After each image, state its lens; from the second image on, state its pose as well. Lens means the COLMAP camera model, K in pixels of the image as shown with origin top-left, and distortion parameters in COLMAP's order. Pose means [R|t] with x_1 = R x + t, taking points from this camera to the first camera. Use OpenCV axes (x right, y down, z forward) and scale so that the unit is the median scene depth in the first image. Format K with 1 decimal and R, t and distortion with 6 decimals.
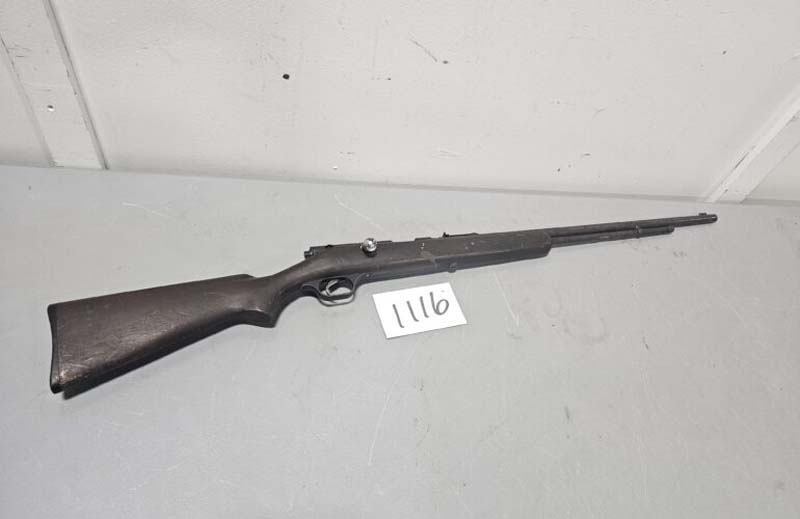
lens RADIAL K [[536.8, 0, 403.4], [0, 536.8, 261.3], [0, 0, 1]] dist [0.039832, -0.032850]
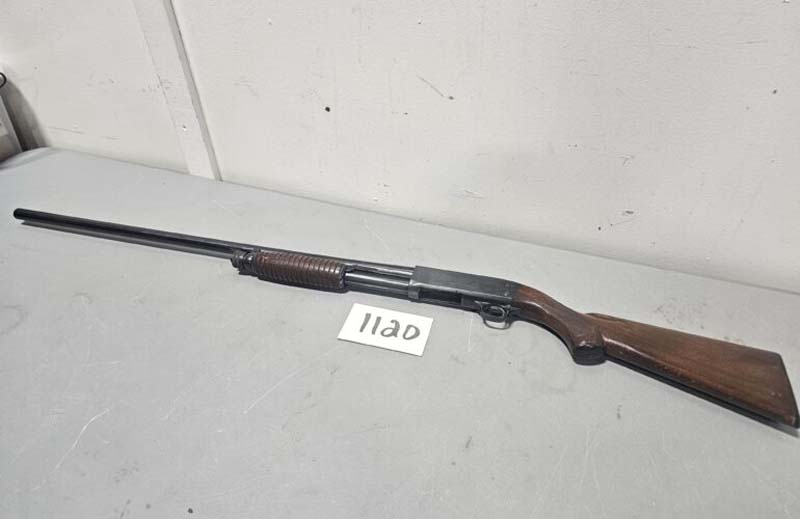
lens RADIAL K [[536.8, 0, 405.8], [0, 536.8, 257.4], [0, 0, 1]] dist [0.039832, -0.032850]
pose [[0.876382, 0.120782, -0.466225, 0.529595], [-0.247102, 0.943682, -0.220013, 0.195674], [0.413395, 0.308021, 0.856871, 0.116123]]
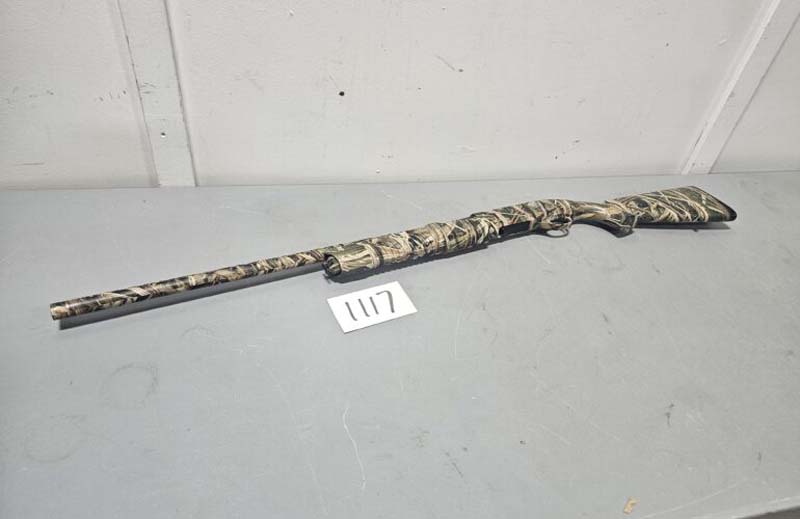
lens RADIAL K [[536.8, 0, 403.3], [0, 536.8, 255.5], [0, 0, 1]] dist [0.039832, -0.032850]
pose [[0.991799, -0.122764, 0.035558, -0.156591], [0.127254, 0.974406, -0.185306, 0.282957], [-0.011899, 0.188311, 0.982037, -0.192845]]
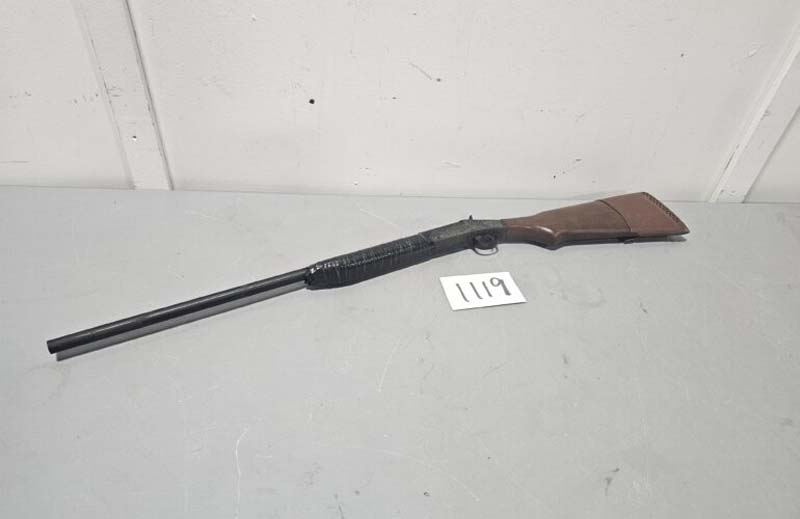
lens RADIAL K [[536.8, 0, 391.7], [0, 536.8, 260.6], [0, 0, 1]] dist [0.039832, -0.032850]
pose [[0.992407, -0.055969, -0.109522, 0.079863], [0.032615, 0.978339, -0.204425, 0.269683], [0.118591, 0.199301, 0.972736, -0.118596]]
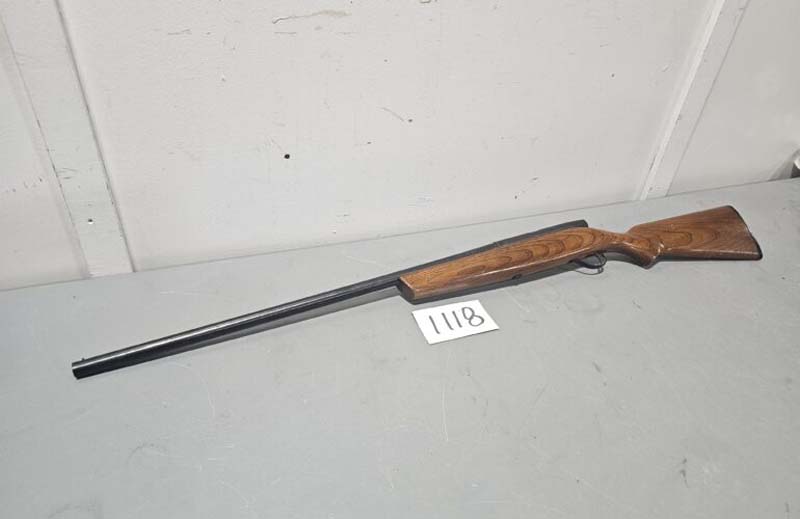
lens RADIAL K [[536.8, 0, 399.8], [0, 536.8, 258.2], [0, 0, 1]] dist [0.039832, -0.032850]
pose [[0.966116, -0.229022, 0.119033, -0.160698], [0.251311, 0.939811, -0.231511, 0.204491], [-0.058847, 0.253581, 0.965522, -0.114598]]
